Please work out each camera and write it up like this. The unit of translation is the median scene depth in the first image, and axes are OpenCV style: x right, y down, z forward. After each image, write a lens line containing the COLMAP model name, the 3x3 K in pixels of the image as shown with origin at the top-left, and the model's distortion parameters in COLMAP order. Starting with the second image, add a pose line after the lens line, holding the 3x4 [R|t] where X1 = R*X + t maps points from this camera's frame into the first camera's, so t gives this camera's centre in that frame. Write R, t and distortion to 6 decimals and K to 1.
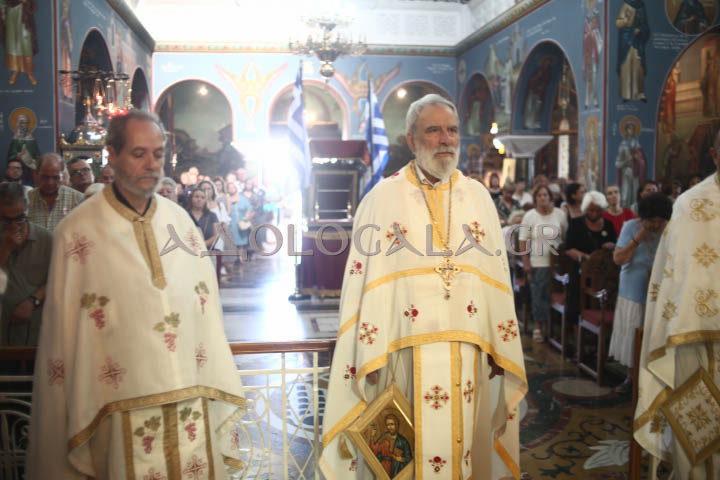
lens RADIAL K [[724.4, 0, 359.8], [0, 724.4, 216.2], [0, 0, 1]] dist [-0.111990, 0.000000]
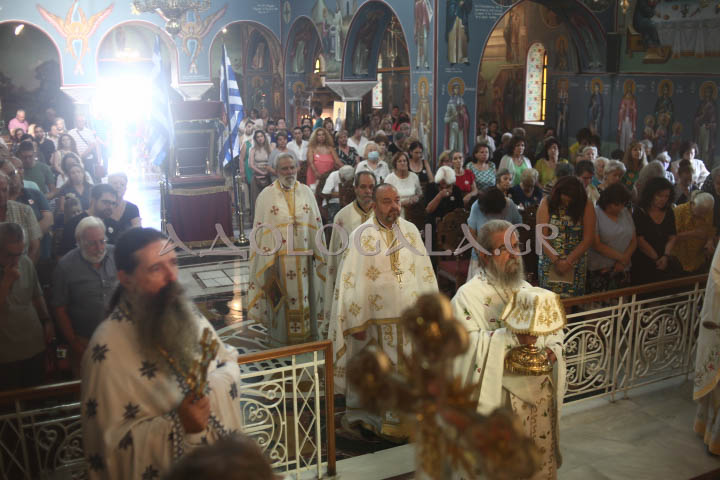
lens RADIAL K [[724.4, 0, 364.5], [0, 724.4, 218.0], [0, 0, 1]] dist [-0.111990, 0.000000]
pose [[0.957298, -0.067884, 0.281022, -0.079976], [0.029101, 0.989731, 0.139950, -0.060420], [-0.287636, -0.125796, 0.949442, -0.075939]]
